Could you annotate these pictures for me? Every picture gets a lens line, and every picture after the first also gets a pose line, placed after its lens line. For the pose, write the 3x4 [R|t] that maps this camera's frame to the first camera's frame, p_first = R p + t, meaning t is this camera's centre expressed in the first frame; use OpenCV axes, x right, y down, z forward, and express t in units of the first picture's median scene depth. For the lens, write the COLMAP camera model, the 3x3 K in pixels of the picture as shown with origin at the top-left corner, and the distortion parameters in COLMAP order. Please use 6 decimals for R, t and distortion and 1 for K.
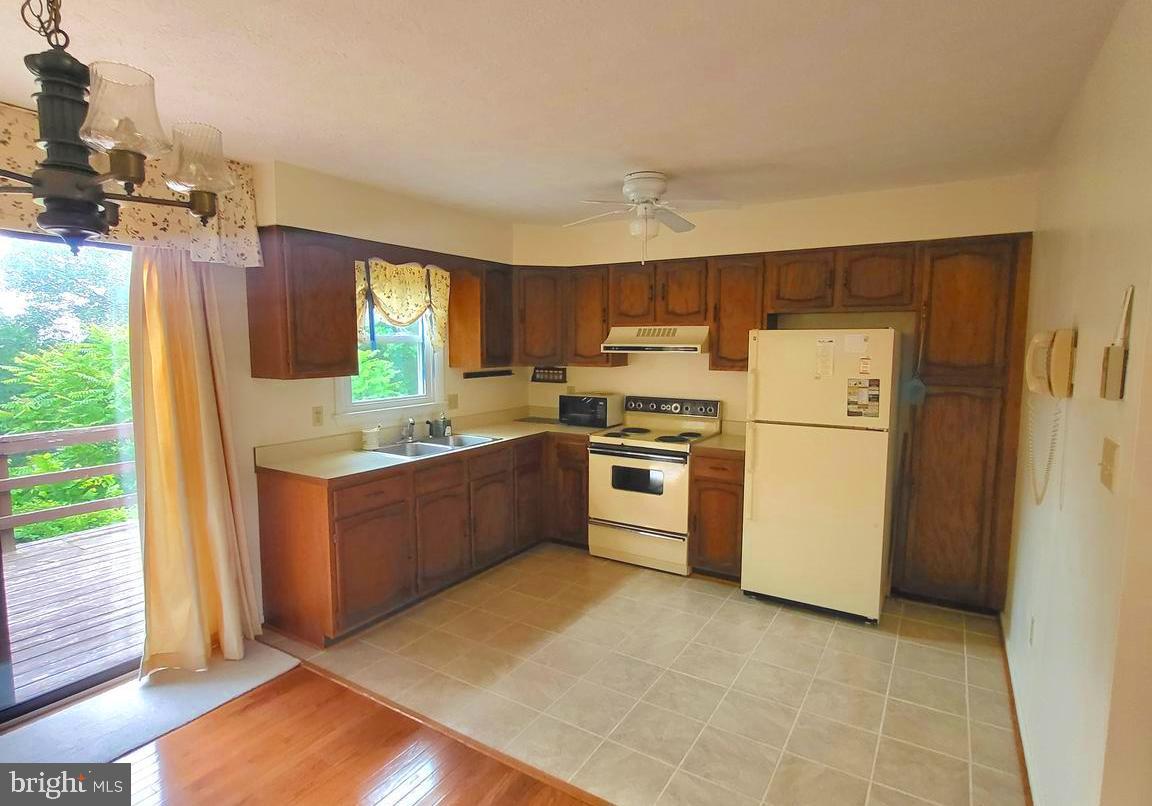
lens RADIAL K [[602.0, 0, 572.3], [0, 602.0, 411.7], [0, 0, 1]] dist [0.004004, -0.000211]
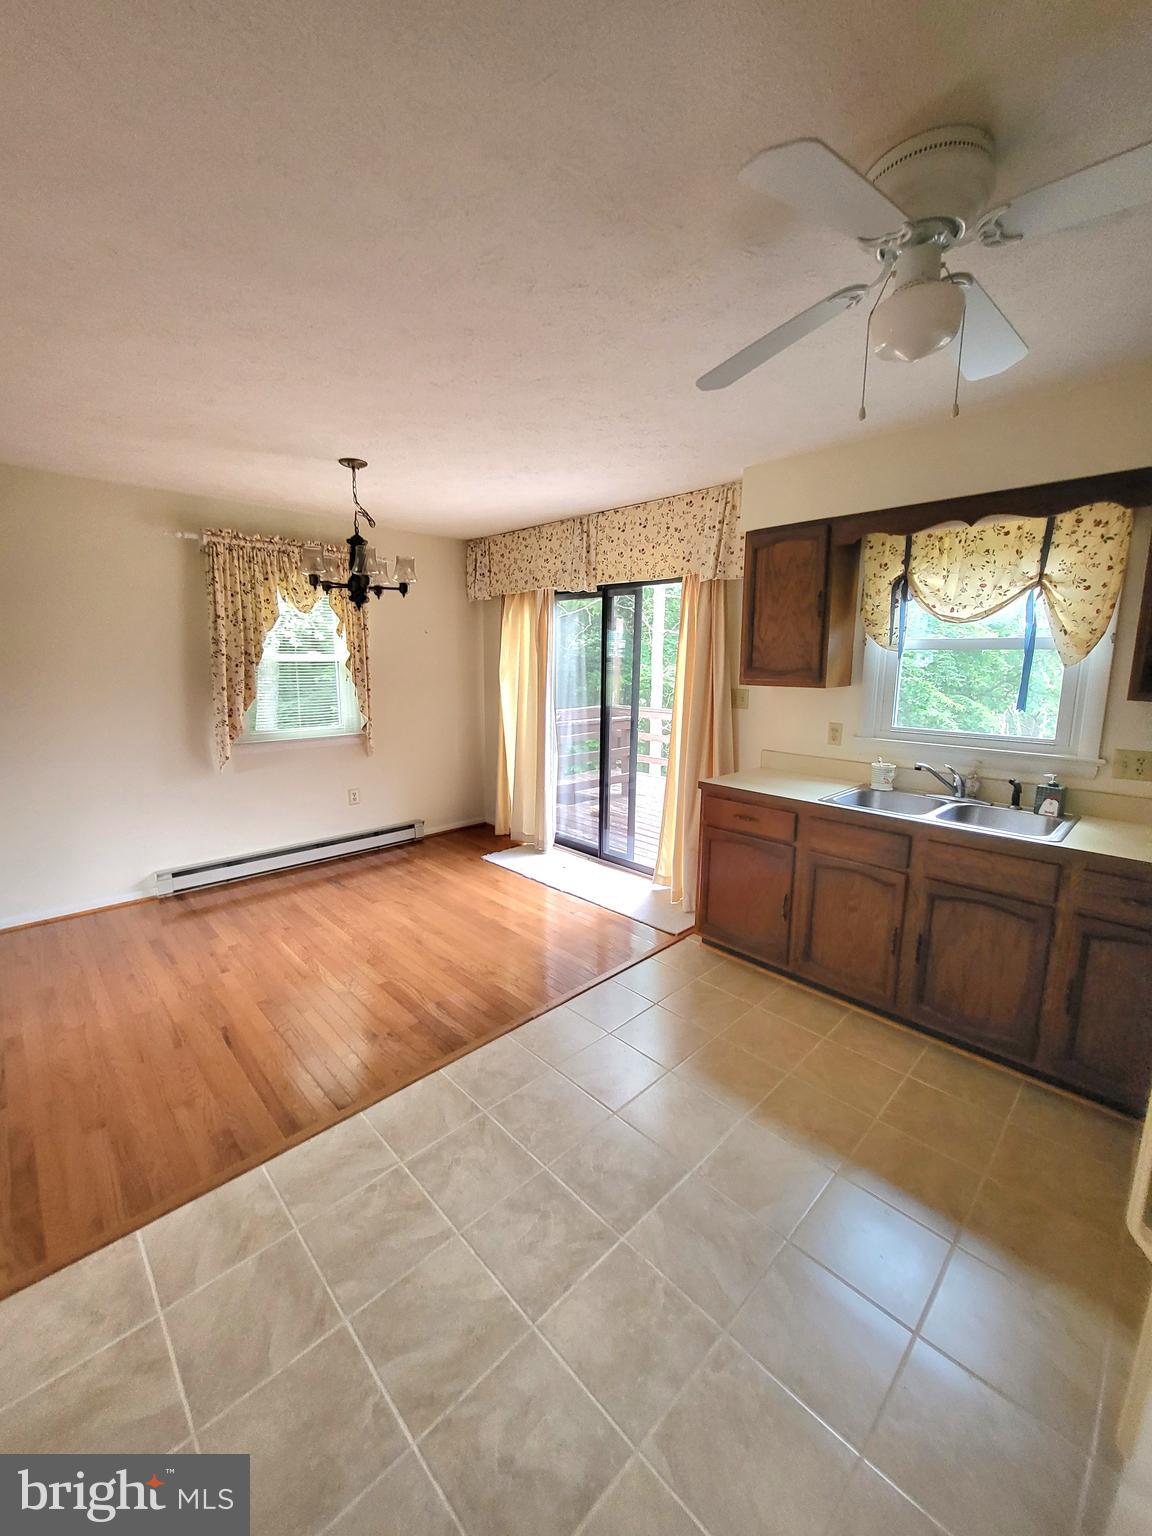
lens RADIAL K [[606.9, 0, 570.8], [0, 606.9, 755.4], [0, 0, 1]] dist [0.001681, -0.000463]
pose [[-0.246983, 0.148640, -0.957552, 0.447848], [-0.122110, 0.975514, 0.182924, -0.065646], [0.961295, 0.162106, -0.222785, 0.717231]]
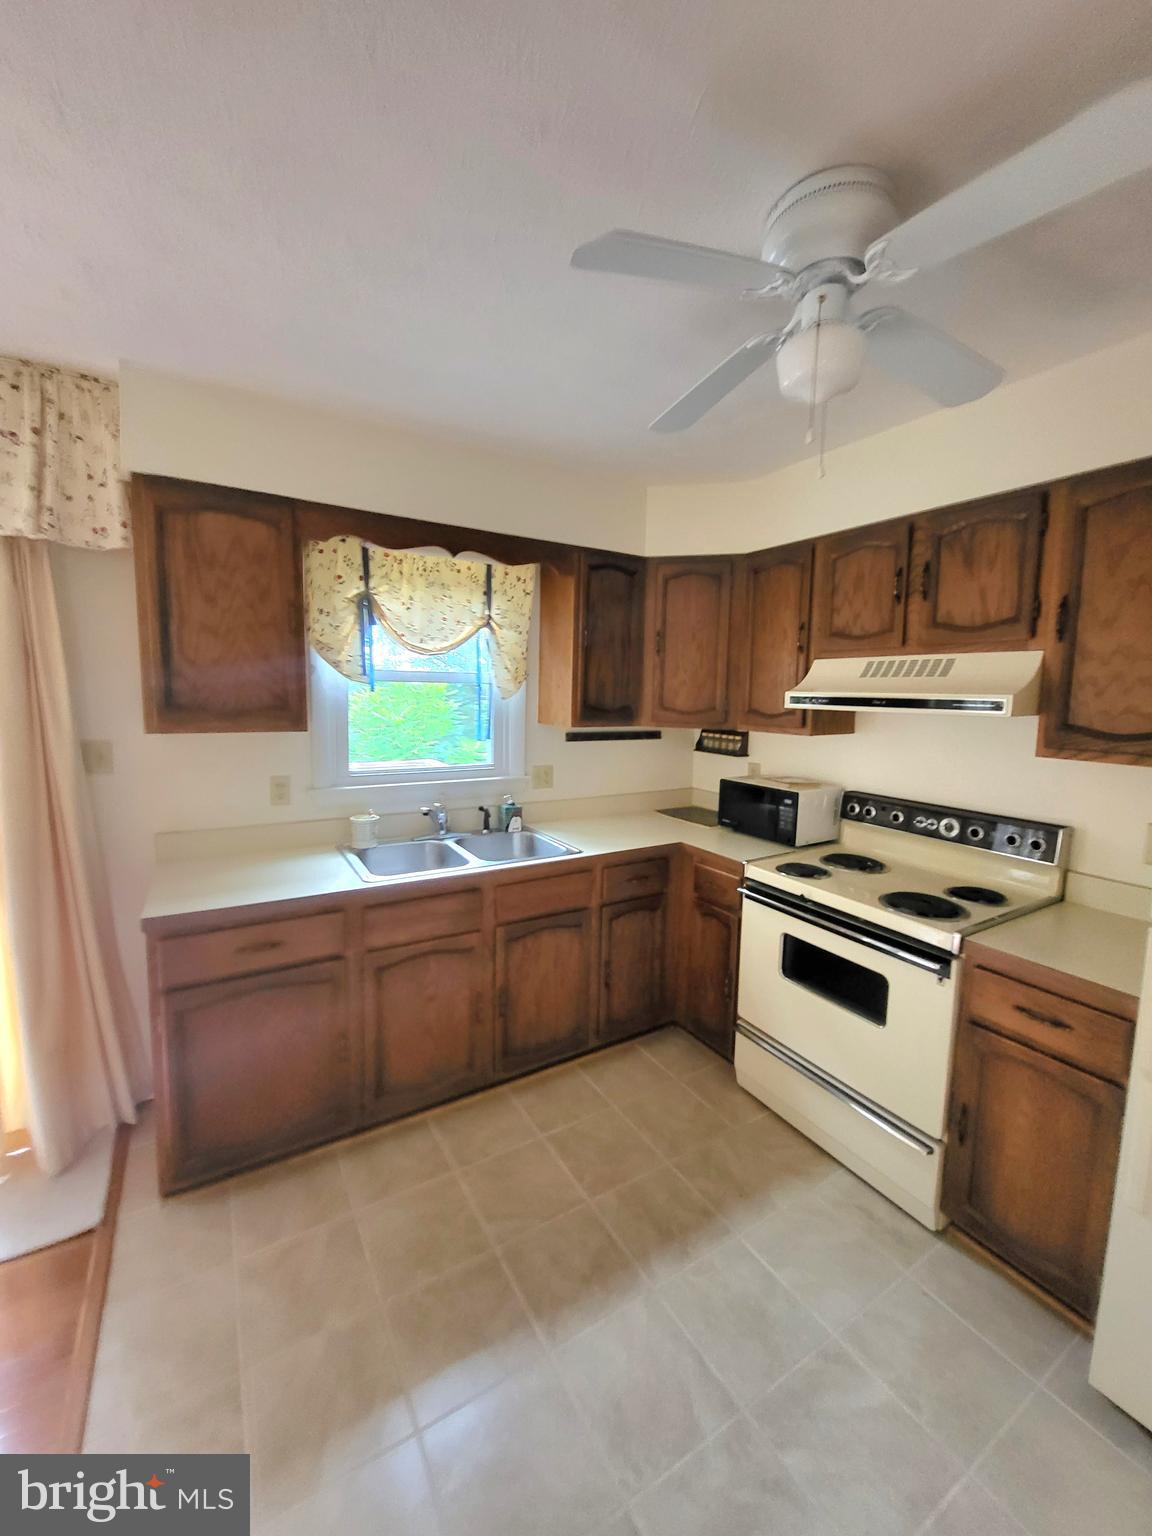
lens RADIAL K [[606.9, 0, 567.7], [0, 606.9, 754.4], [0, 0, 1]] dist [0.001681, -0.000463]
pose [[0.892433, 0.065391, -0.446417, 0.124705], [-0.072990, 0.997333, 0.000173, -0.046627], [0.445238, 0.032429, 0.894825, 0.473833]]
